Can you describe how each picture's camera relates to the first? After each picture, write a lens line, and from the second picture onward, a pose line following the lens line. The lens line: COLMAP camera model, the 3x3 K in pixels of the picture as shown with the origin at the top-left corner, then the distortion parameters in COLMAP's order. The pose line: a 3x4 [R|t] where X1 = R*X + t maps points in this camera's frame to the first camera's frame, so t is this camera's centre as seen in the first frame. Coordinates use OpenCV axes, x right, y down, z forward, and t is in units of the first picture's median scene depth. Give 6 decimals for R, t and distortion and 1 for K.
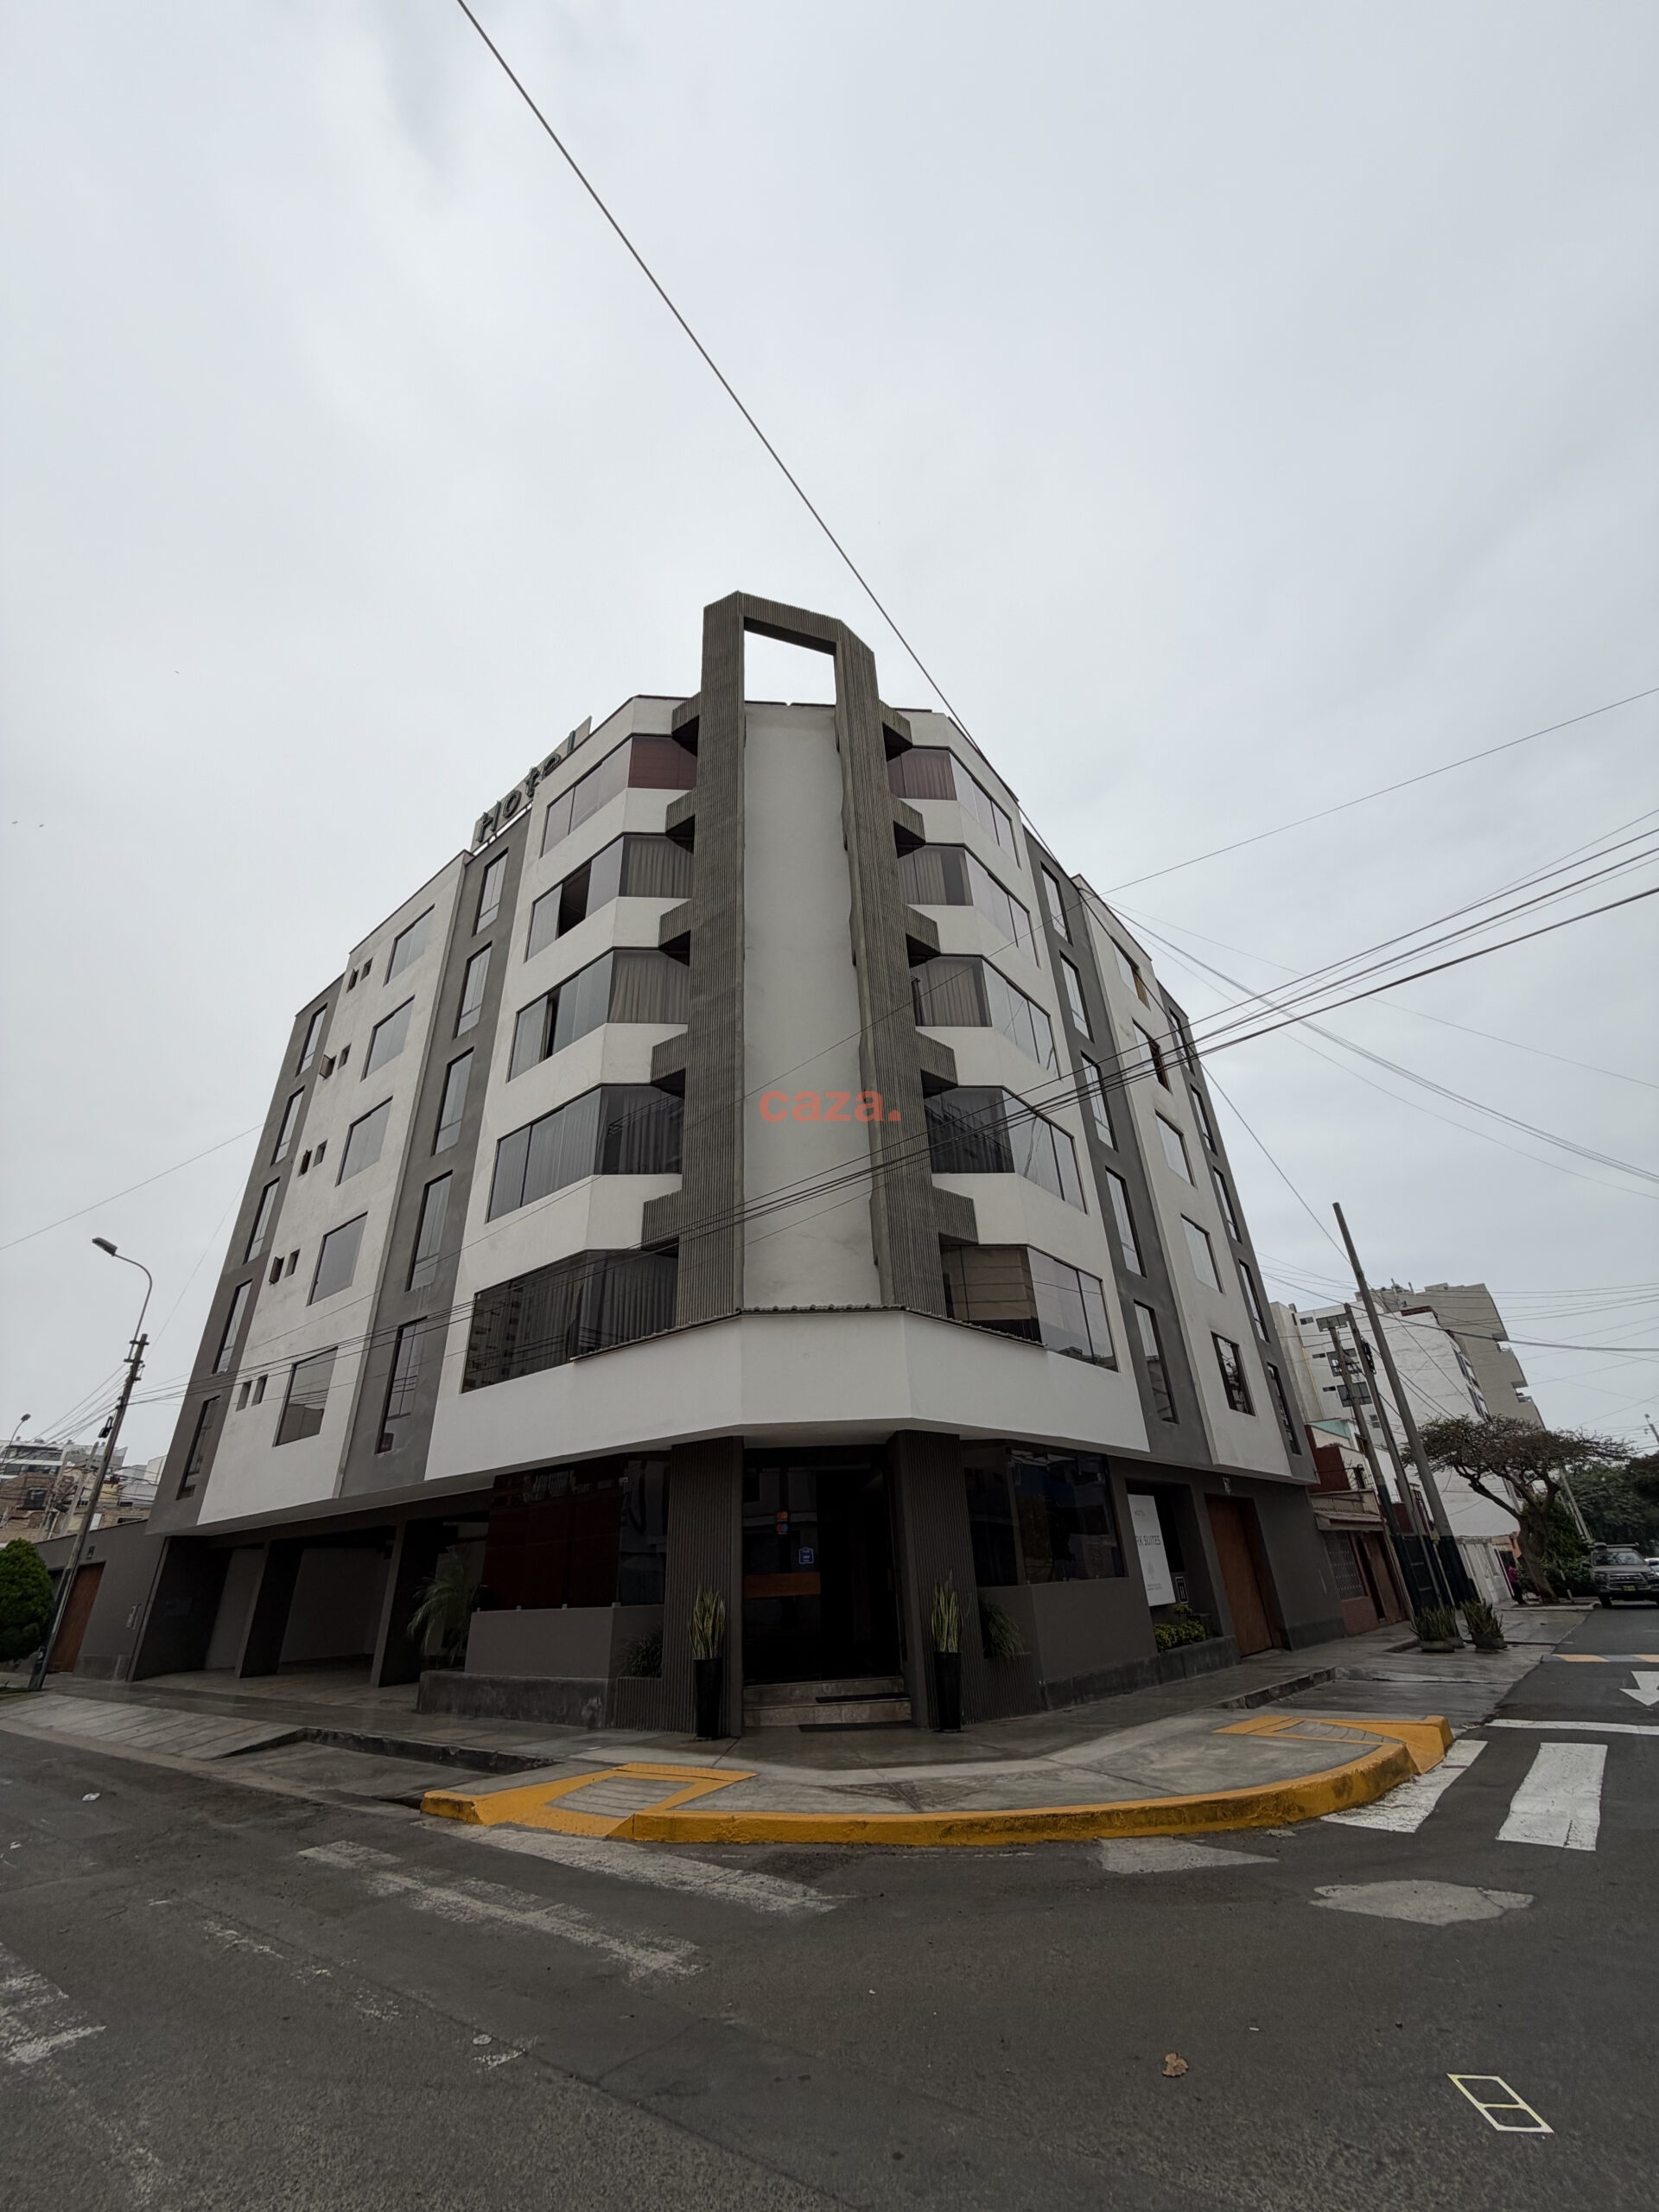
lens RADIAL K [[879.2, 0, 831.4], [0, 879.2, 1100.2], [0, 0, 1]] dist [-0.000039, 0.000030]
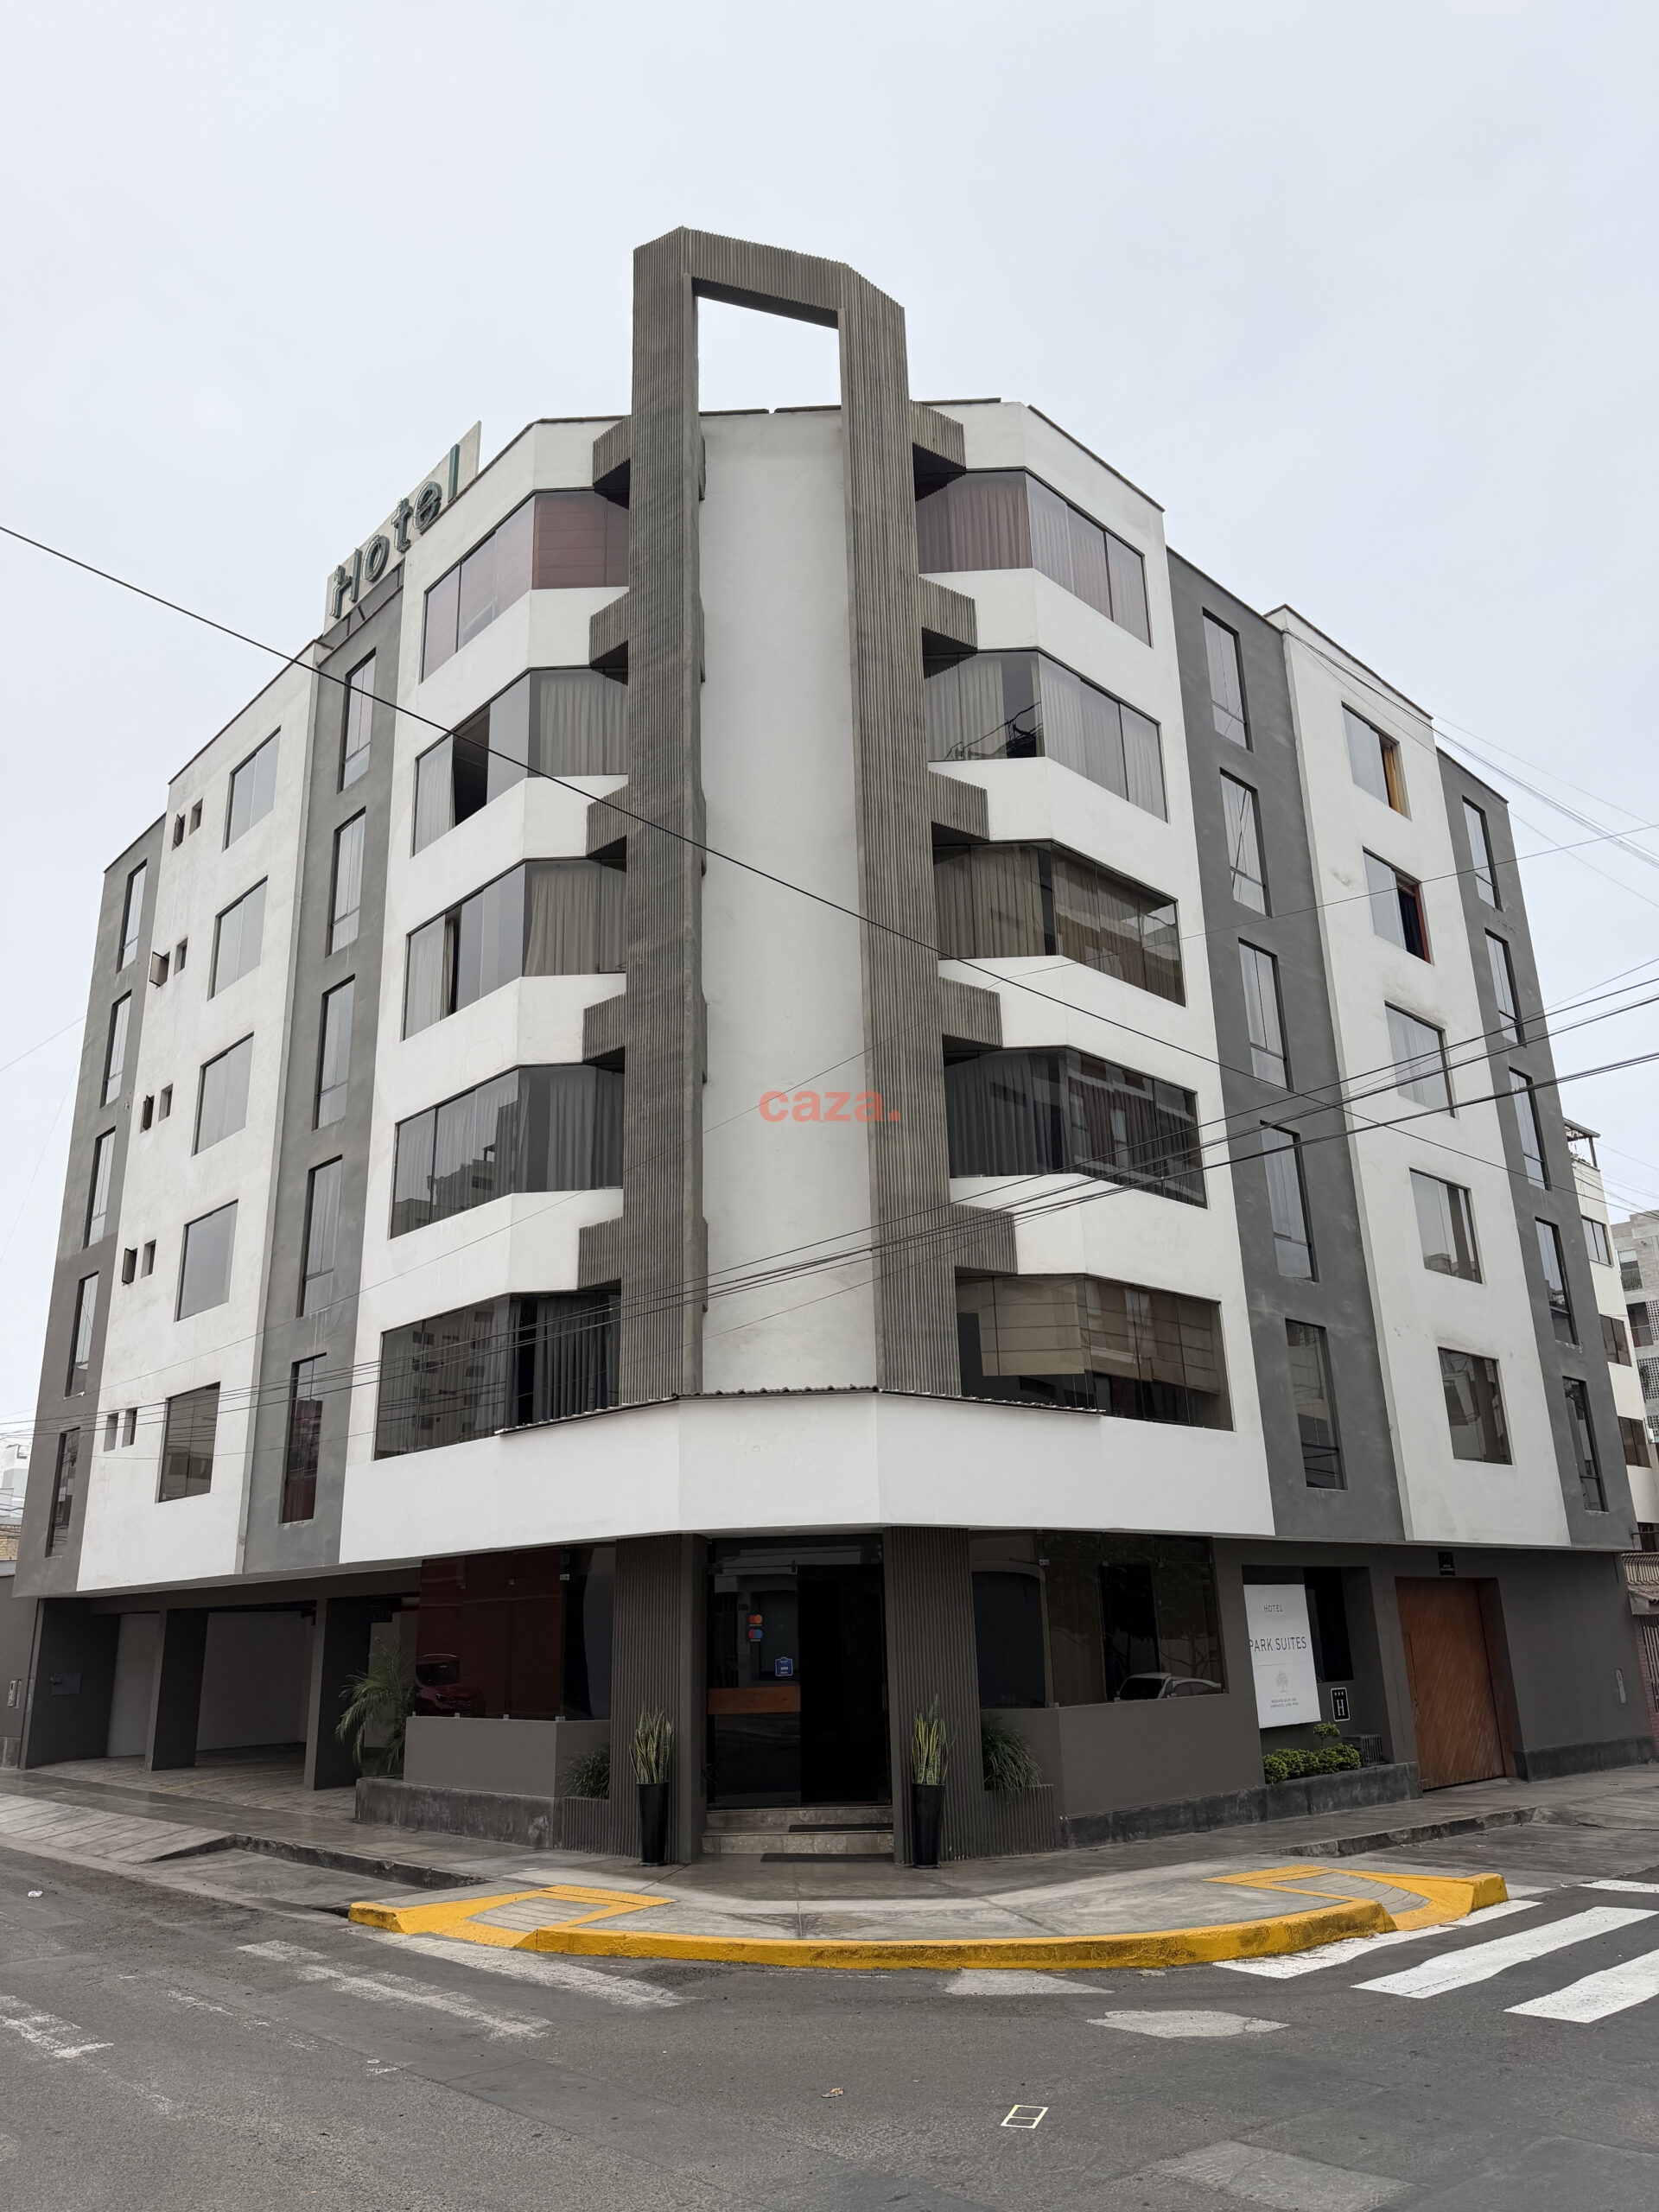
lens RADIAL K [[1547.8, 0, 834.9], [0, 1547.8, 1124.7], [0, 0, 1]] dist [0.077652, -0.109881]
pose [[0.992337, -0.019376, -0.122031, 0.161616], [0.042231, 0.981337, 0.187601, -0.199891], [0.116119, -0.191317, 0.974635, -0.257012]]
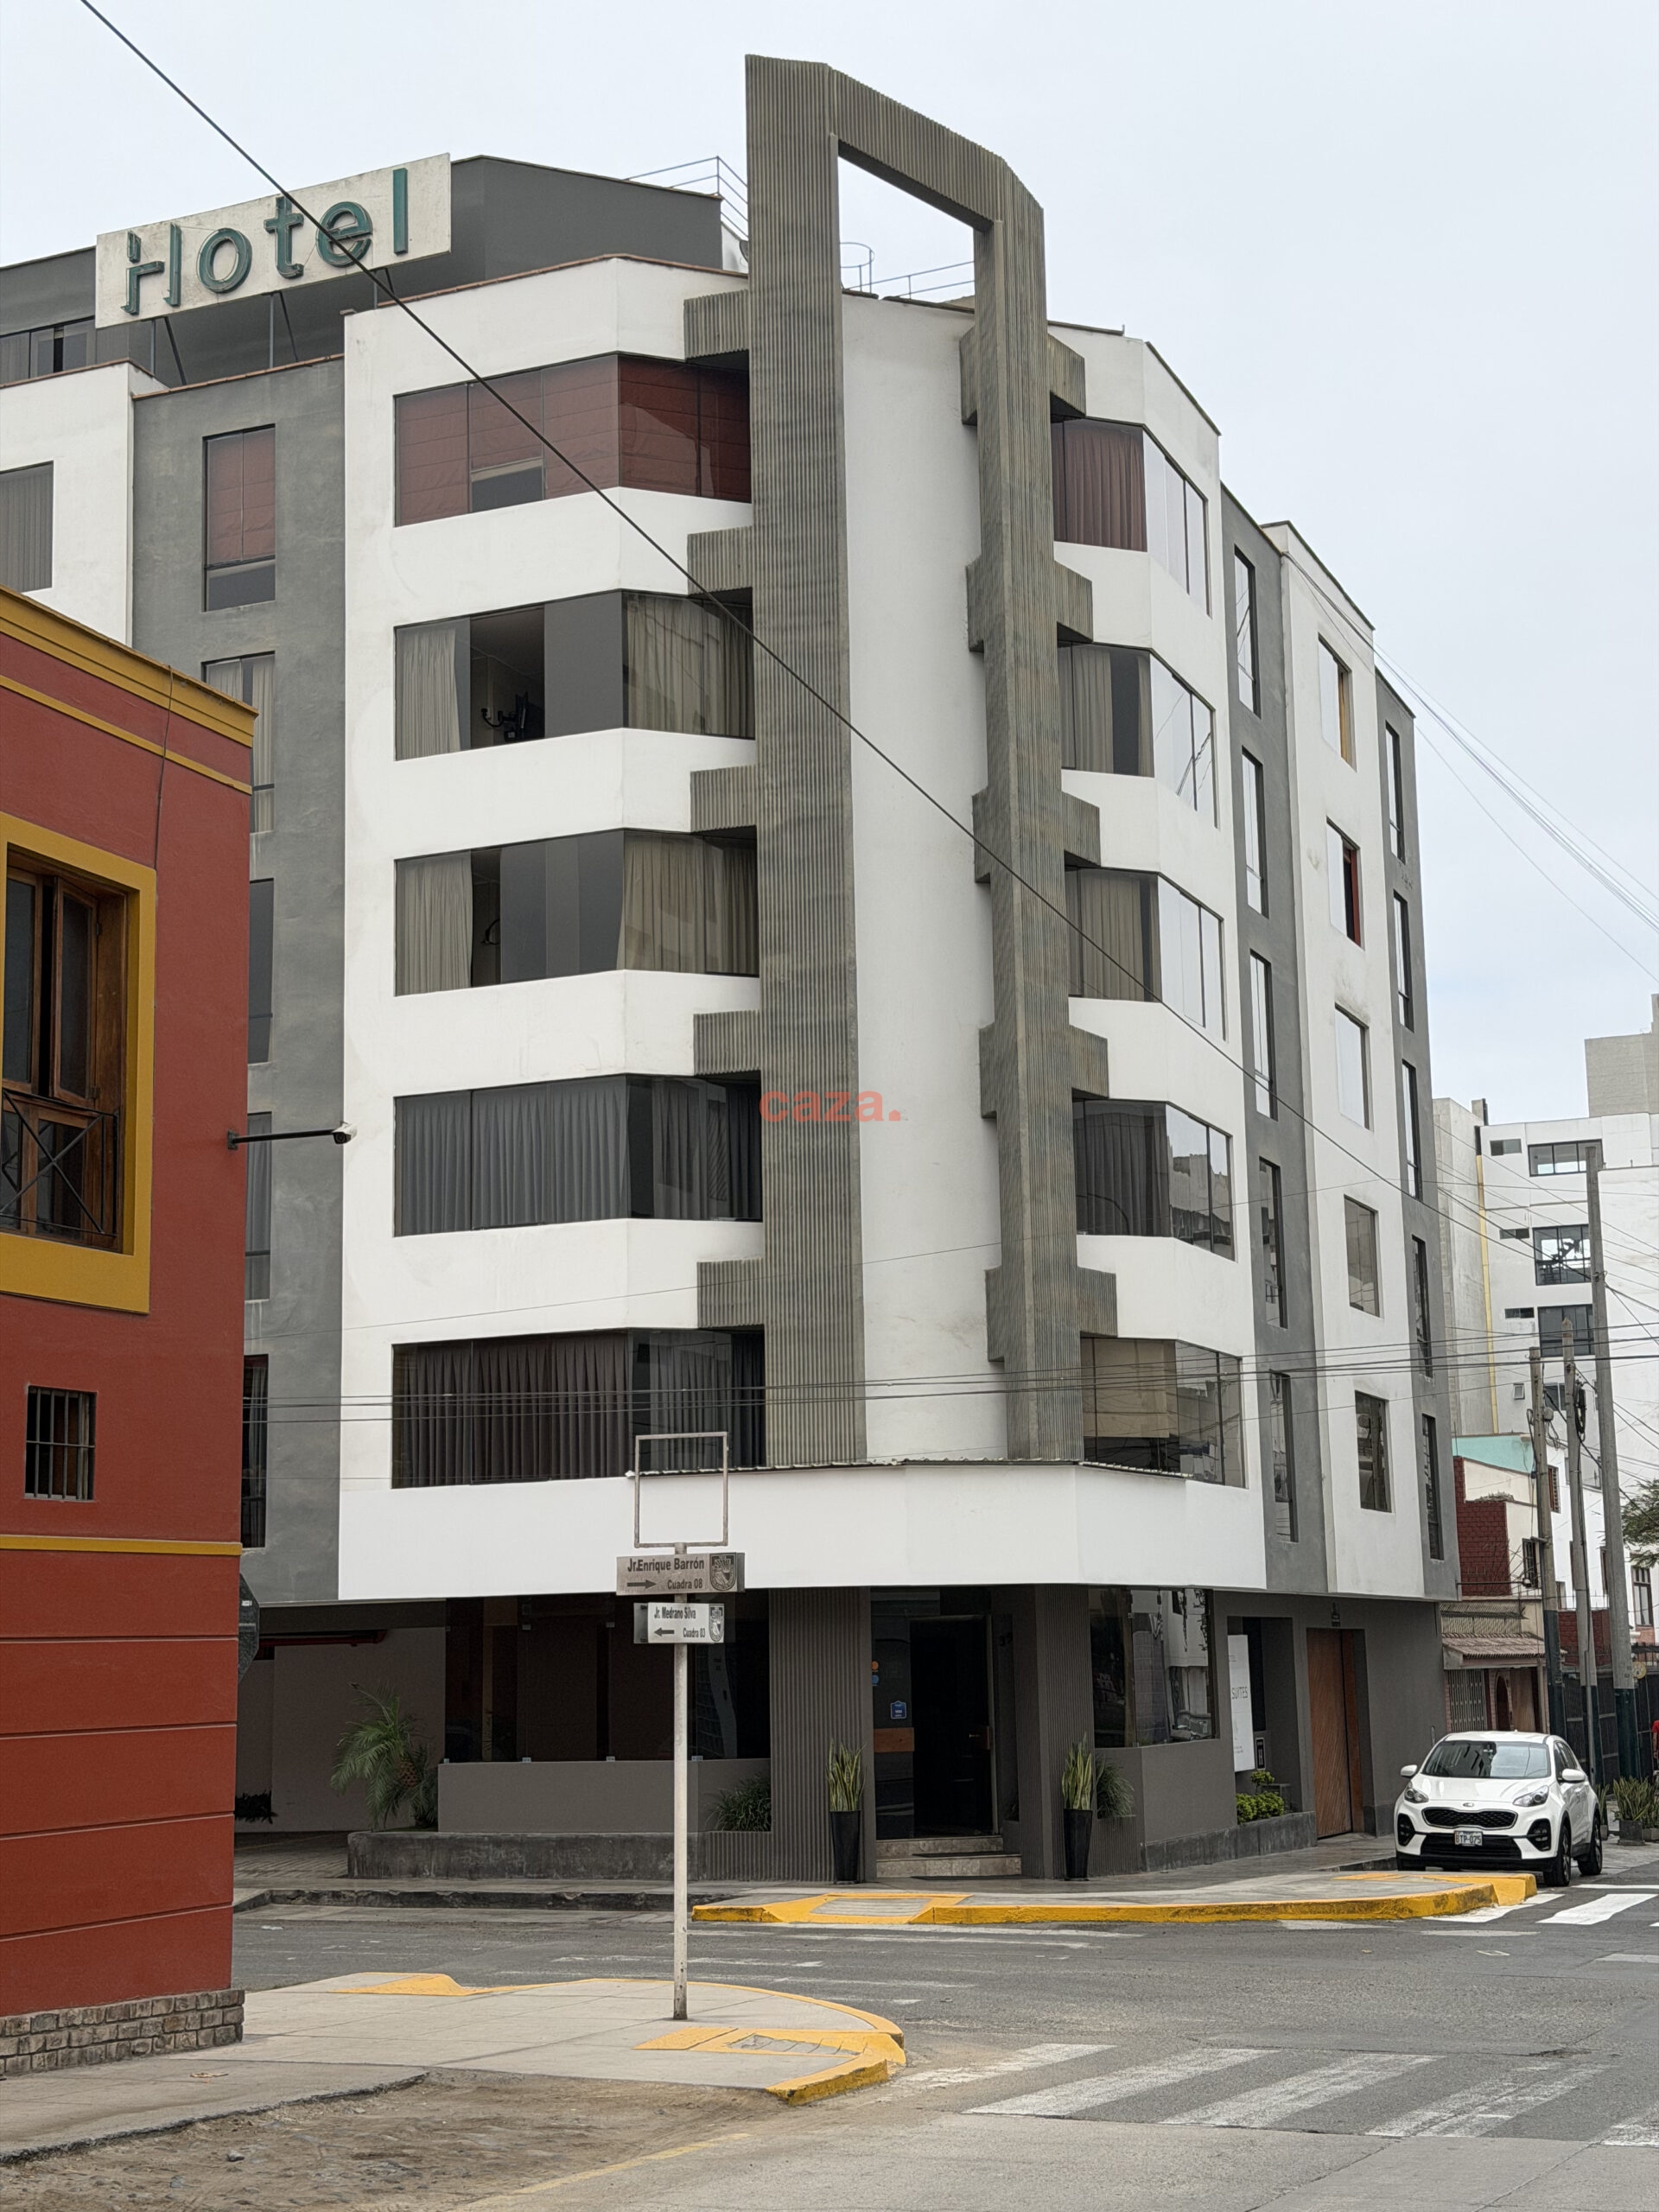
lens RADIAL K [[3054.1, 0, 832.8], [0, 3054.1, 1146.6], [0, 0, 1]] dist [0.148339, 0.016809]
pose [[0.960953, 0.071366, 0.267349, -0.715426], [-0.152459, 0.942844, 0.296313, -0.670628], [-0.230922, -0.325503, 0.916909, -1.185029]]
